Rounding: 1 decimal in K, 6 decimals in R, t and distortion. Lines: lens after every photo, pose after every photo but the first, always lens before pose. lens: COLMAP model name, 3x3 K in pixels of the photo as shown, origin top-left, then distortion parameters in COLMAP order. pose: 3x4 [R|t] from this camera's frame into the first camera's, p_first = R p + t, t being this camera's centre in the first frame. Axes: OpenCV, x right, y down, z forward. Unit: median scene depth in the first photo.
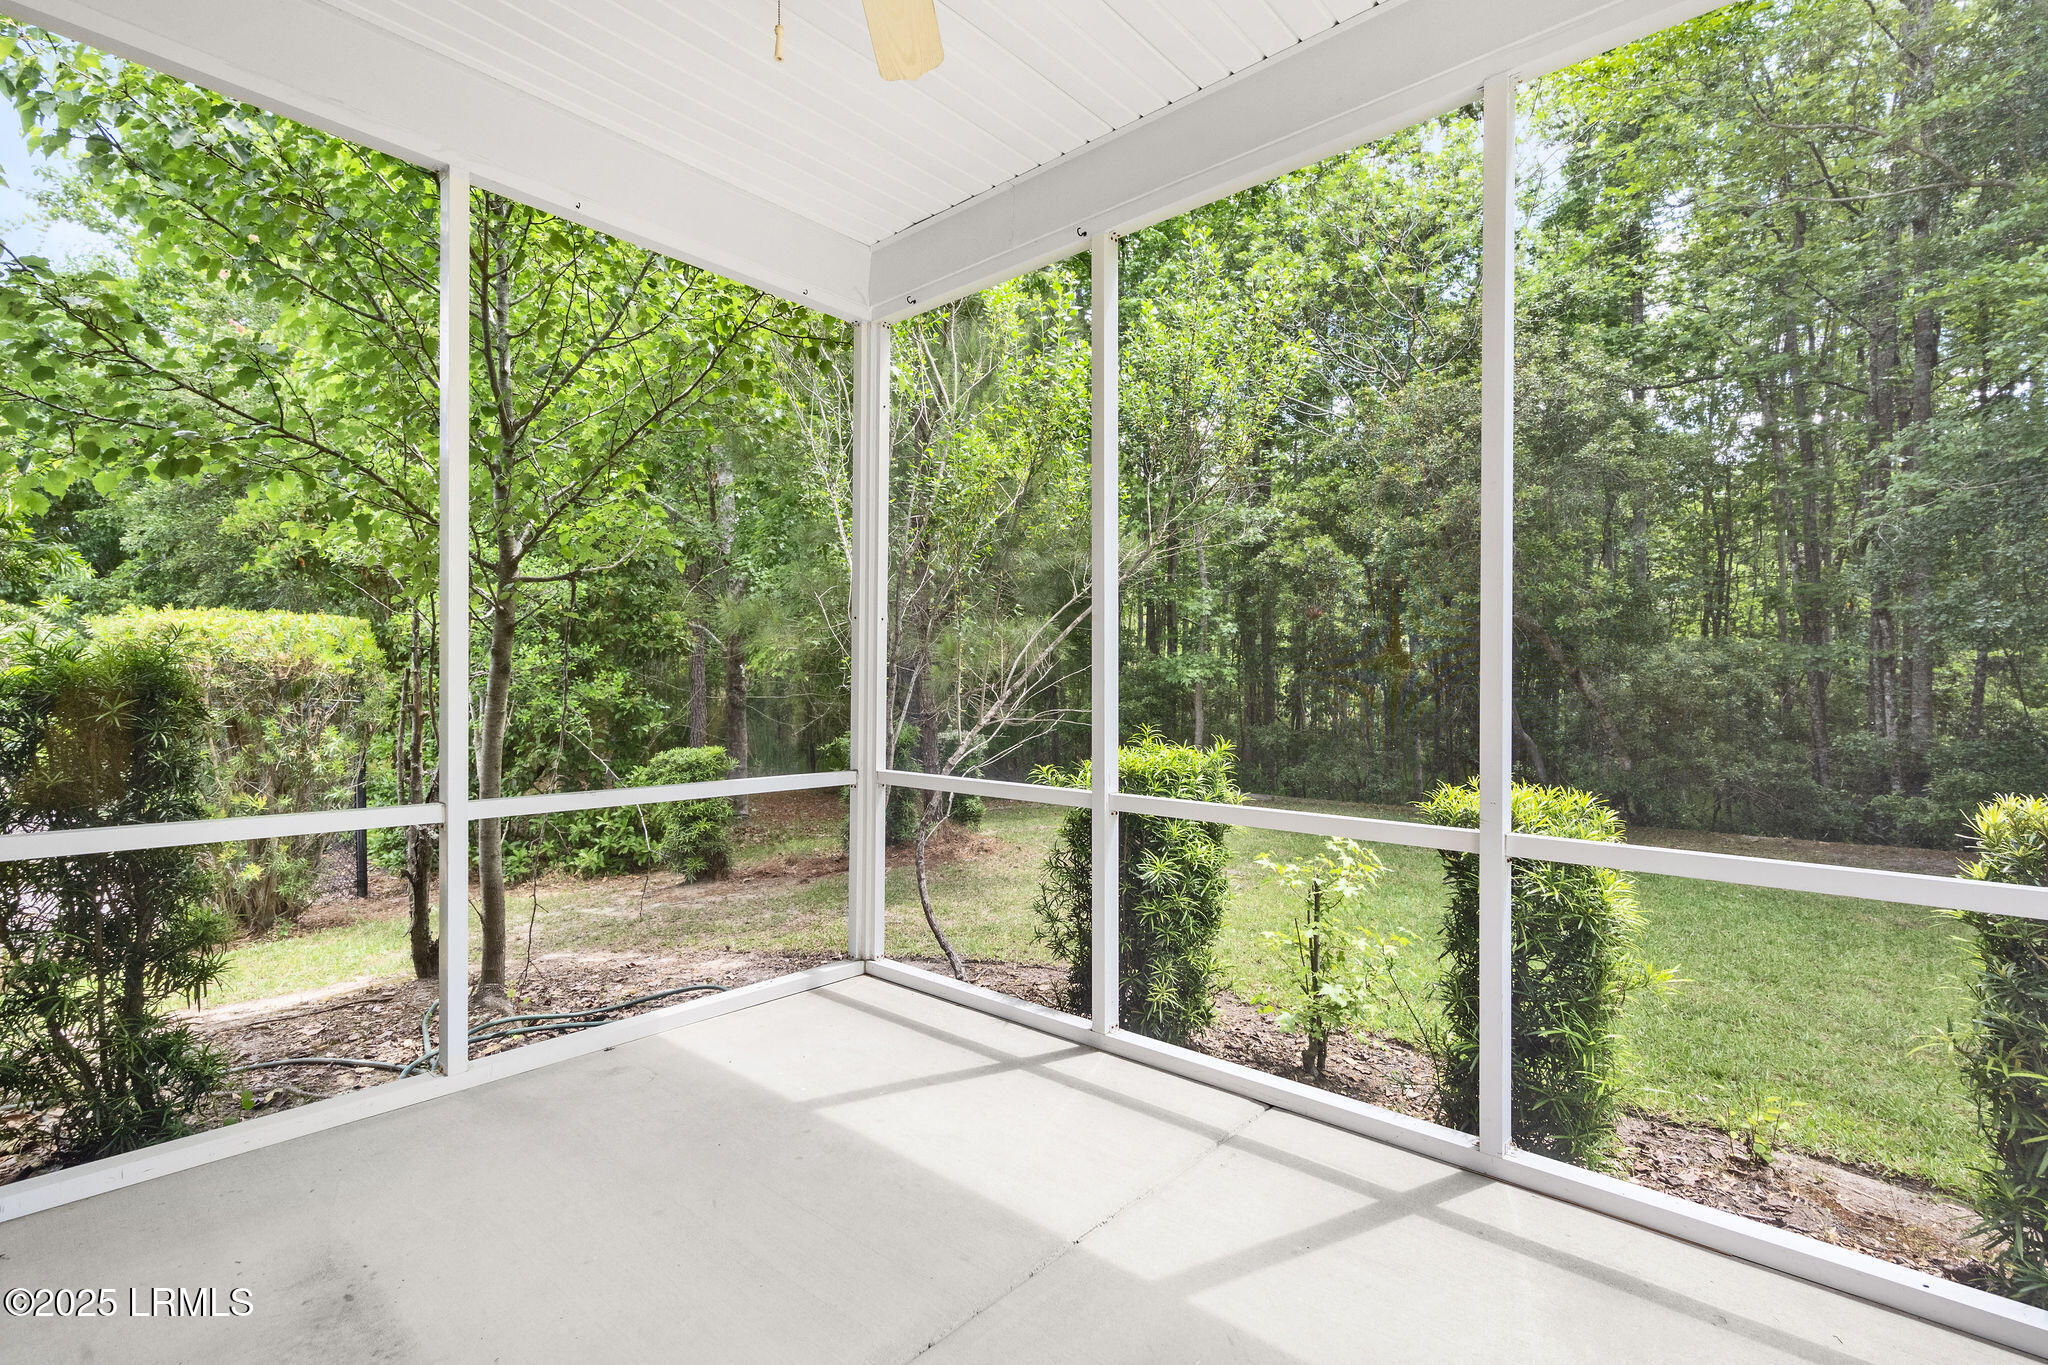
lens RADIAL K [[944.7, 0, 1028.5], [0, 944.7, 664.1], [0, 0, 1]] dist [0.000548, -0.000514]
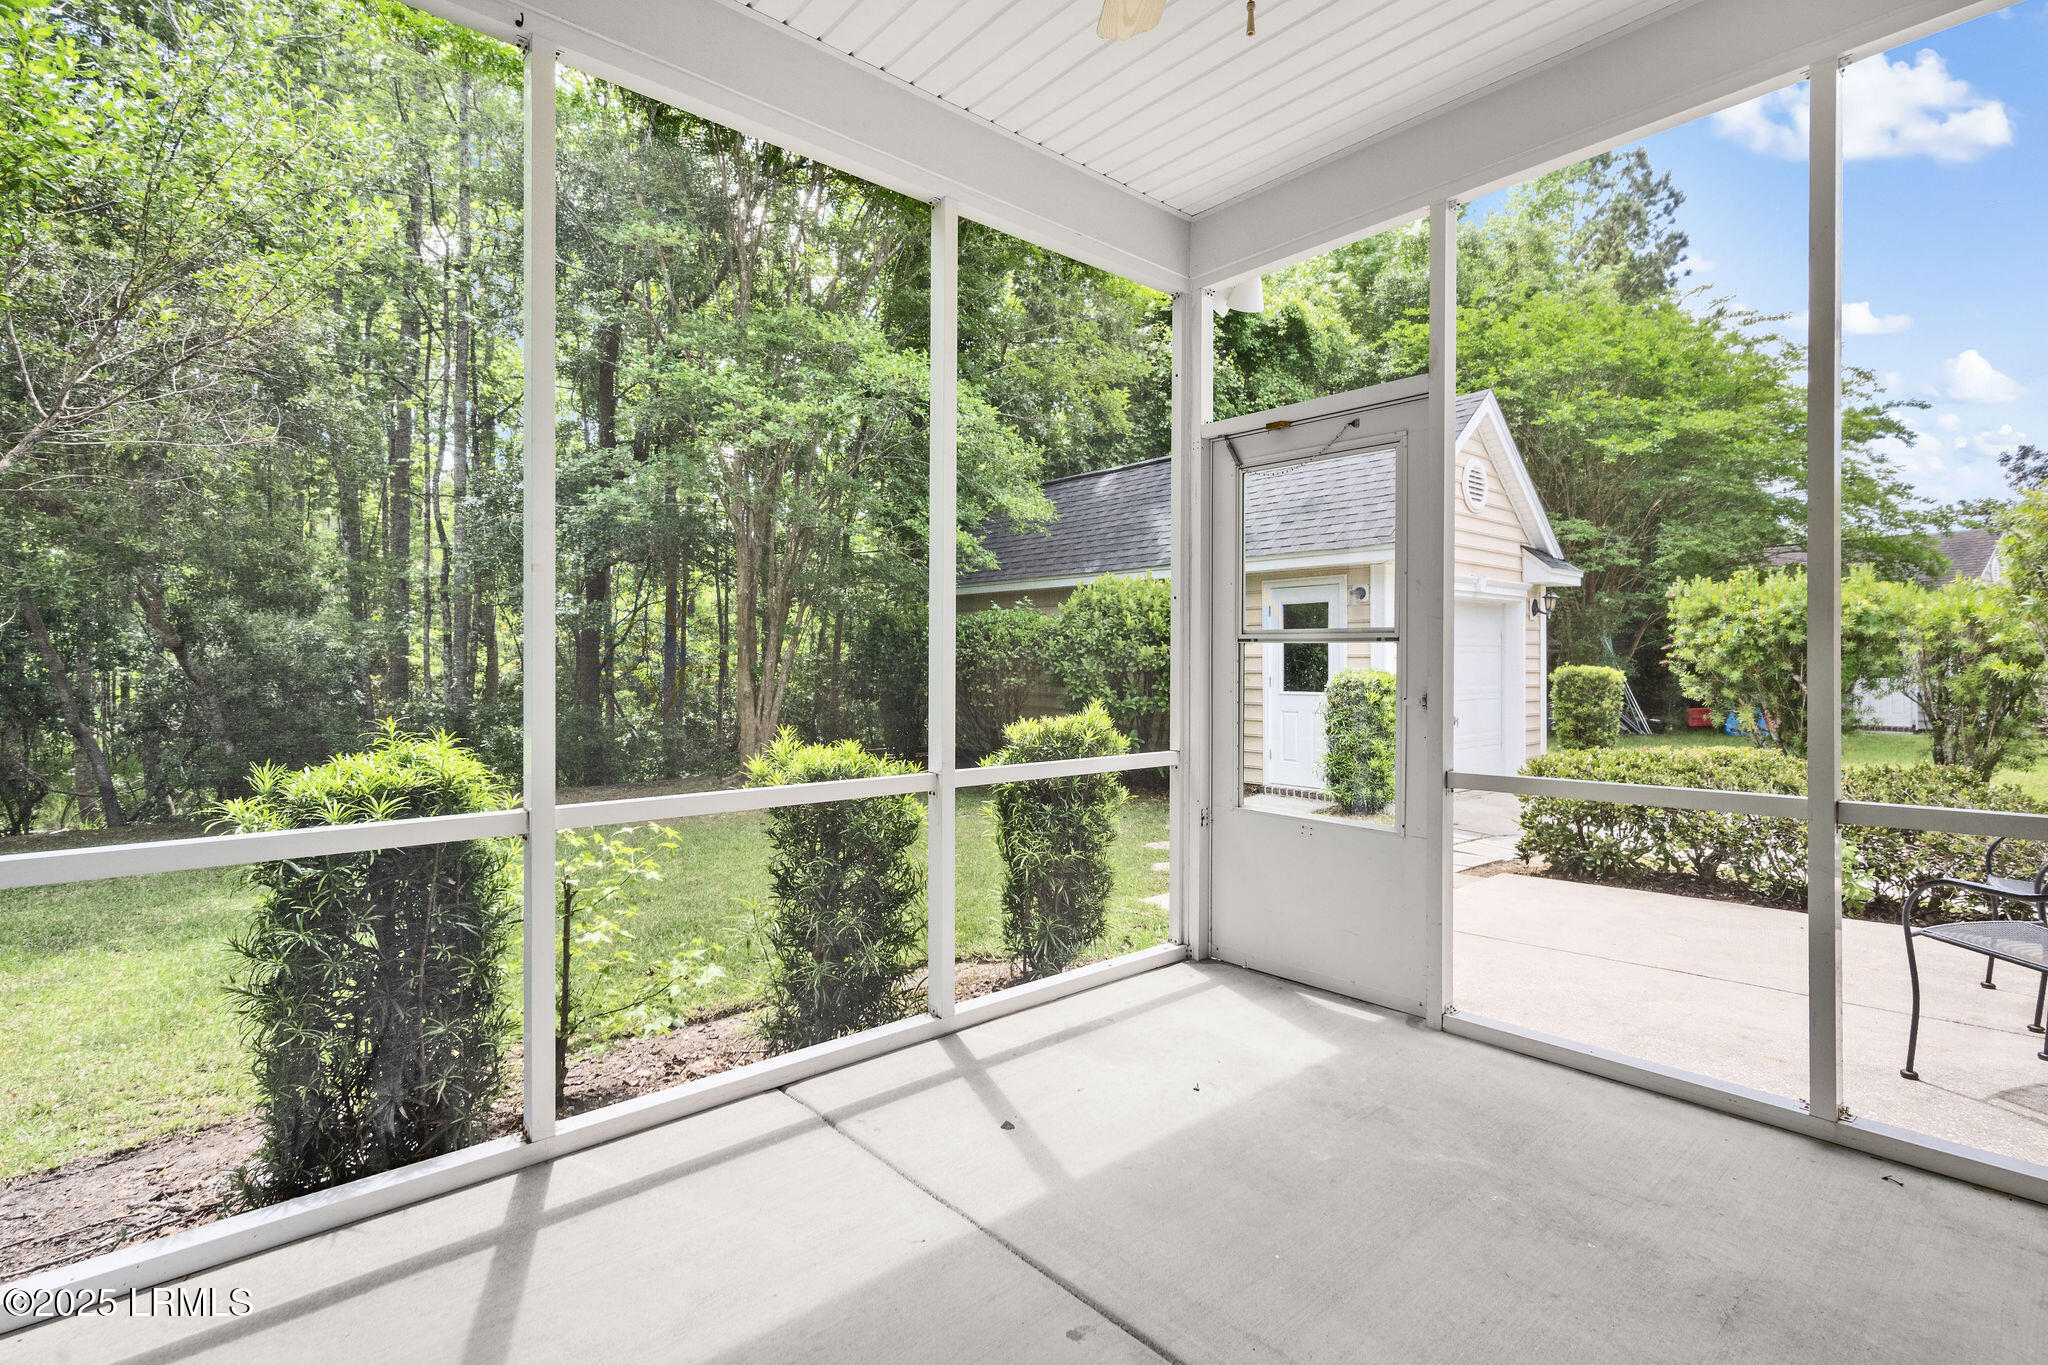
lens RADIAL K [[944.7, 0, 1028.5], [0, 944.7, 664.1], [0, 0, 1]] dist [0.000548, -0.000514]
pose [[0.127374, -0.000732, 0.991854, -0.715668], [-0.016746, 0.999856, 0.002889, 0.021933], [-0.991713, -0.016977, 0.127343, 0.656009]]
